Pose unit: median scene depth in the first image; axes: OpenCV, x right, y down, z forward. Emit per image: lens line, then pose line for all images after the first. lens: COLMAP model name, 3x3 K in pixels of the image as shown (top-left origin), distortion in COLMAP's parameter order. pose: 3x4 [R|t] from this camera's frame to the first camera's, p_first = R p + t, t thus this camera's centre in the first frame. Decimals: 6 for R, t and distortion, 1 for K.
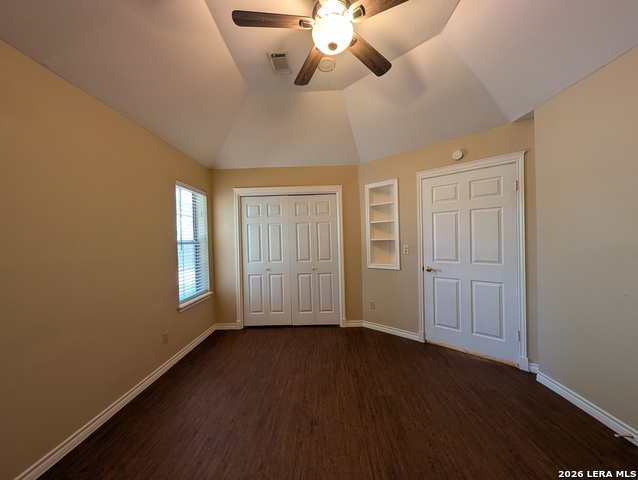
lens RADIAL K [[241.1, 0, 320.5], [0, 241.1, 241.0], [0, 0, 1]] dist [0.000200, -0.000005]
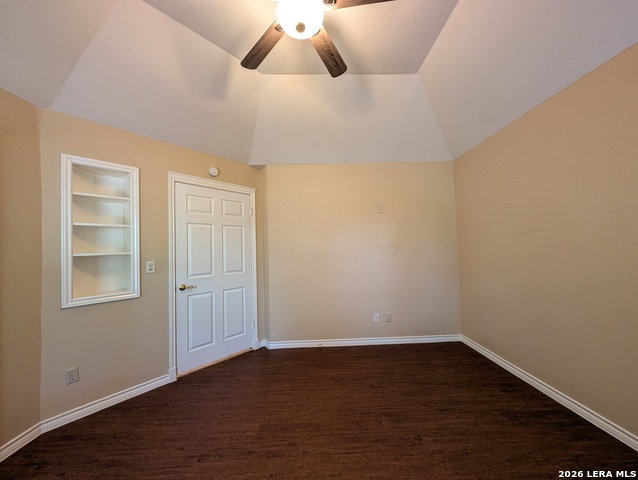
lens RADIAL K [[241.1, 0, 320.5], [0, 241.1, 241.0], [0, 0, 1]] dist [0.000200, -0.000005]
pose [[-0.040276, 0.054116, 0.997722, -0.421763], [0.035970, 0.997964, -0.052677, 0.013930], [-0.998541, 0.033767, -0.042141, 0.525401]]
